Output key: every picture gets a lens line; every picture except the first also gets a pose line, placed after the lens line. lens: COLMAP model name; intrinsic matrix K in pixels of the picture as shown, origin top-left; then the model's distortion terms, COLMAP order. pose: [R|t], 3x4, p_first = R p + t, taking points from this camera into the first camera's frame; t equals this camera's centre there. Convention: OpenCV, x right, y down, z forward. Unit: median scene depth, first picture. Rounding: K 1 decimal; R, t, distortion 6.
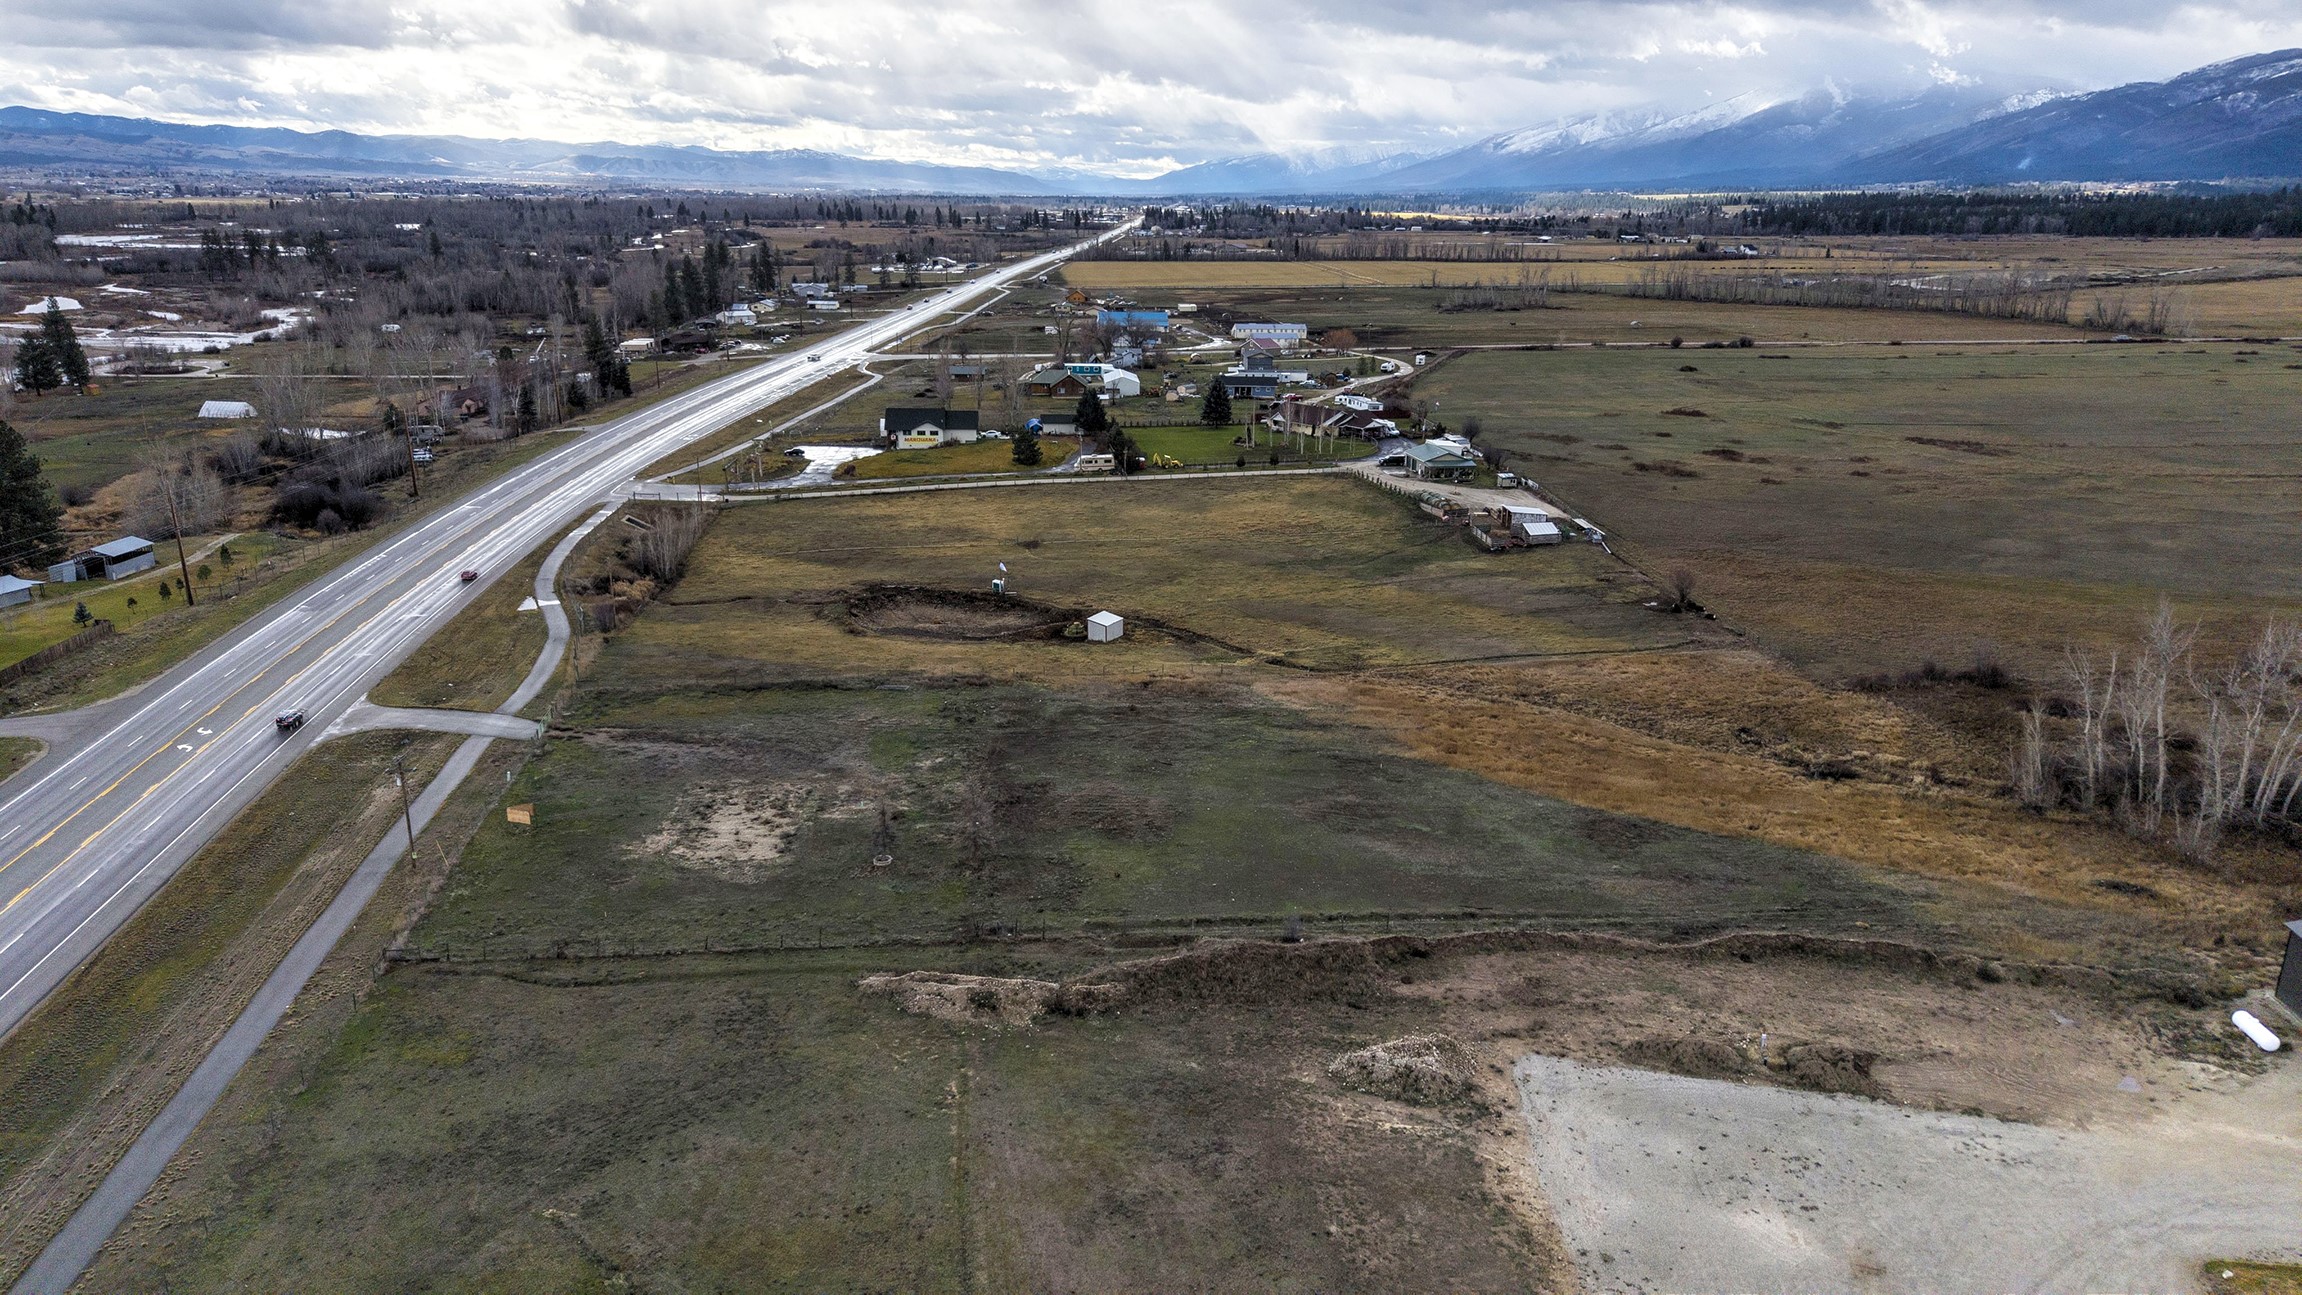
lens RADIAL K [[1533.2, 0, 1150.1], [0, 1533.2, 647.4], [0, 0, 1]] dist [0.023530, -0.026594]
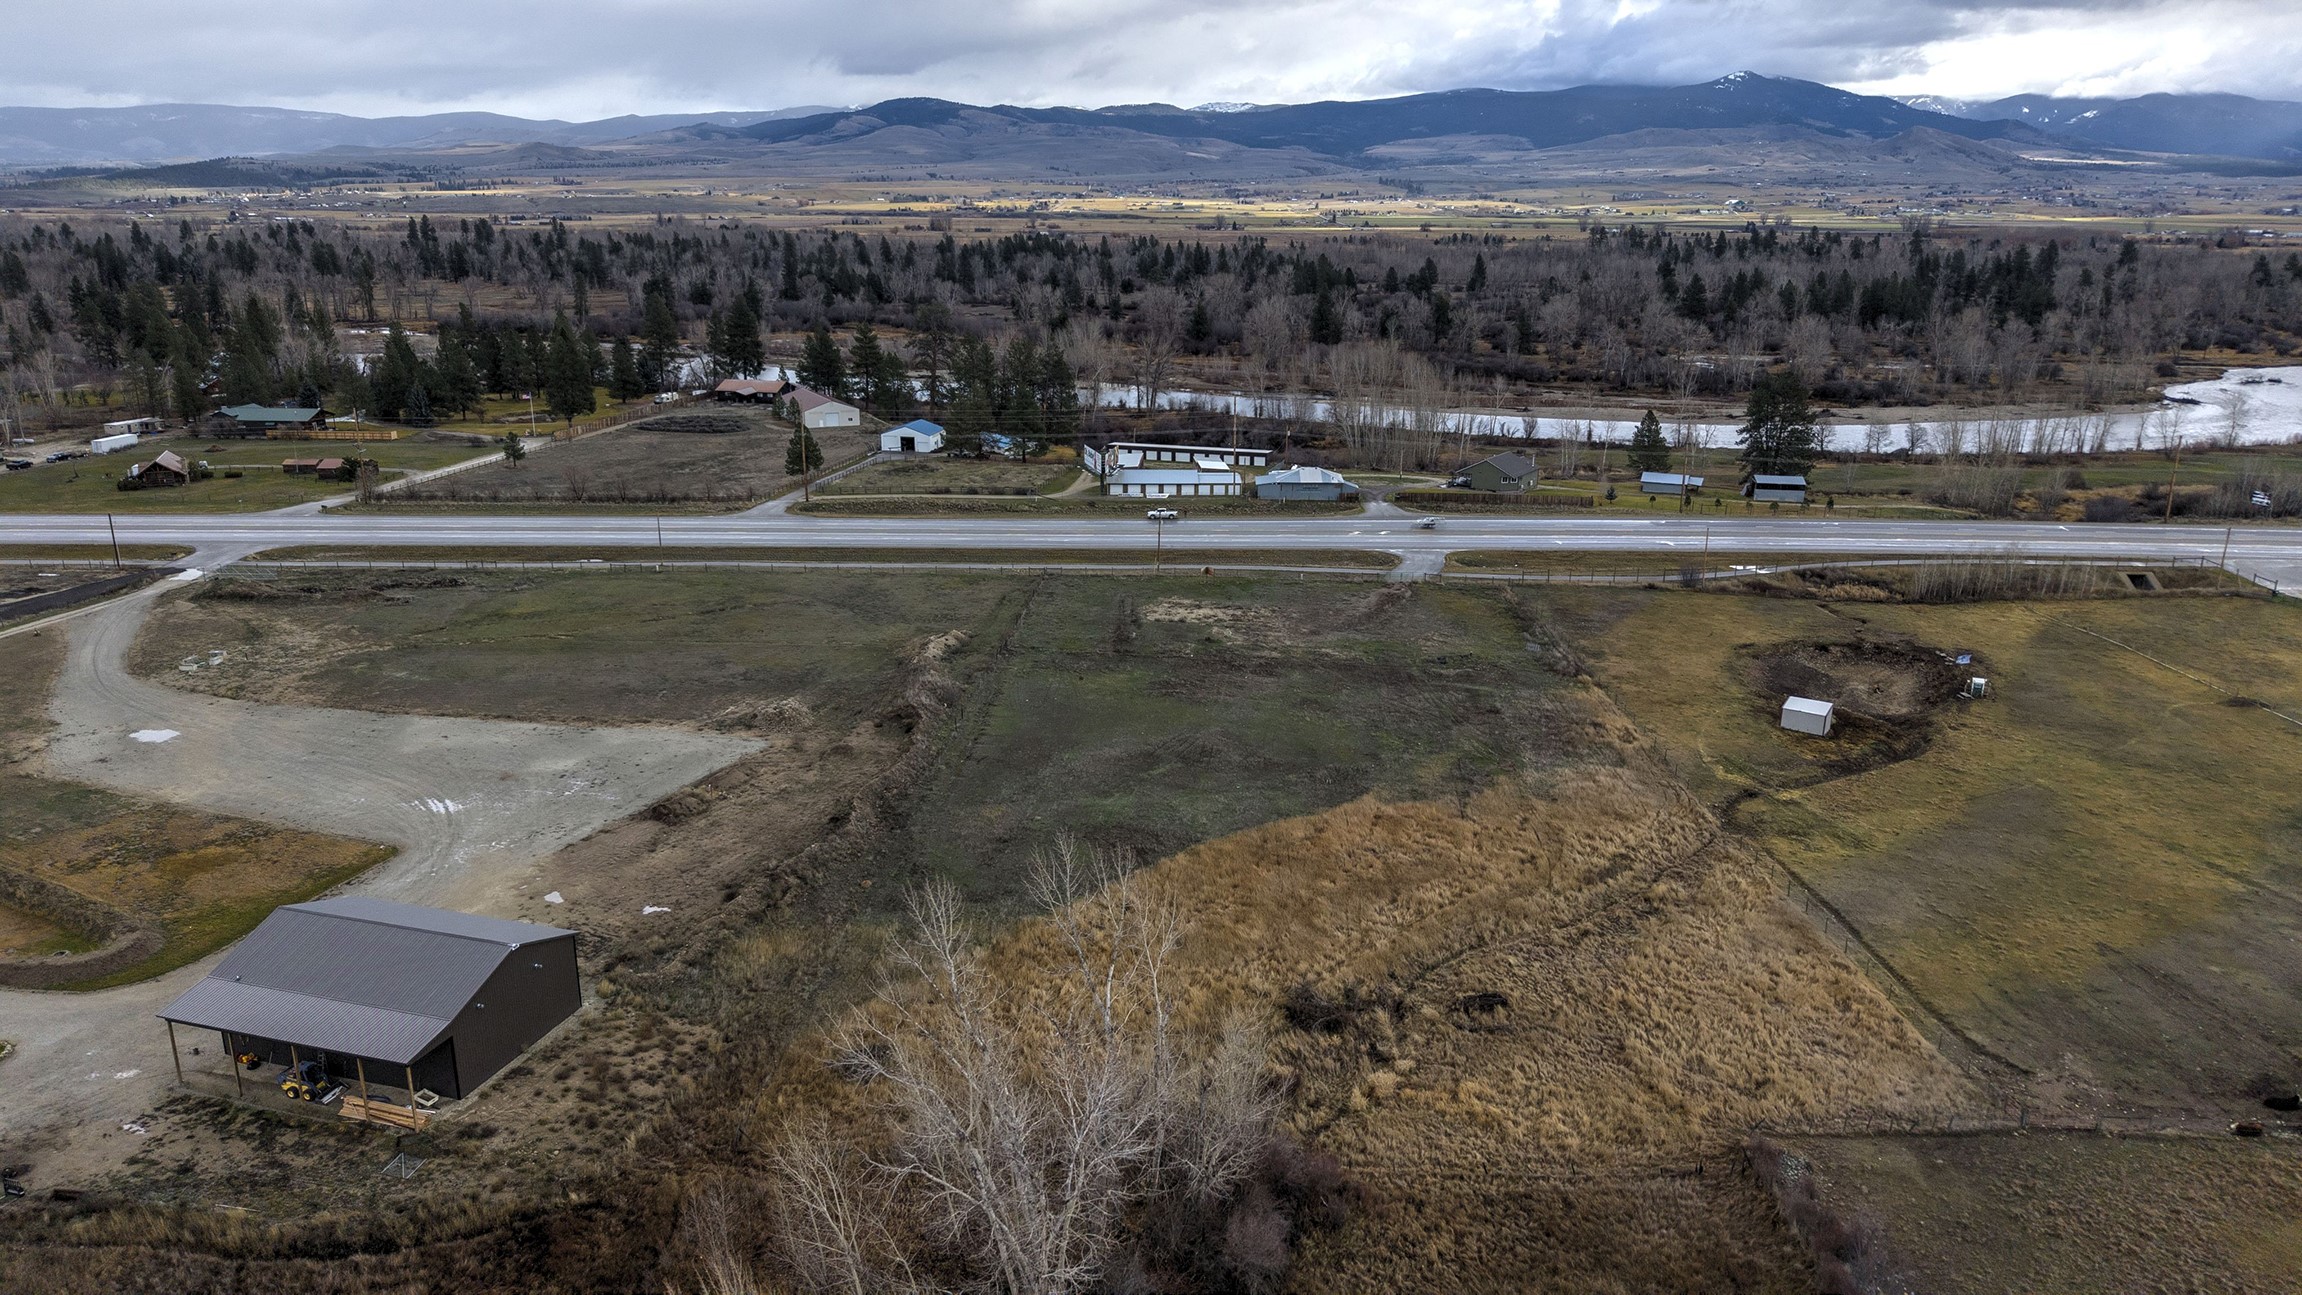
lens RADIAL K [[1533.2, 0, 1176.3], [0, 1533.2, 671.1], [0, 0, 1]] dist [0.023530, -0.026594]
pose [[-0.115763, 0.277838, -0.953627, 0.854680], [-0.289591, 0.908931, 0.299969, -0.199647], [0.950124, 0.310887, -0.024761, 0.727654]]
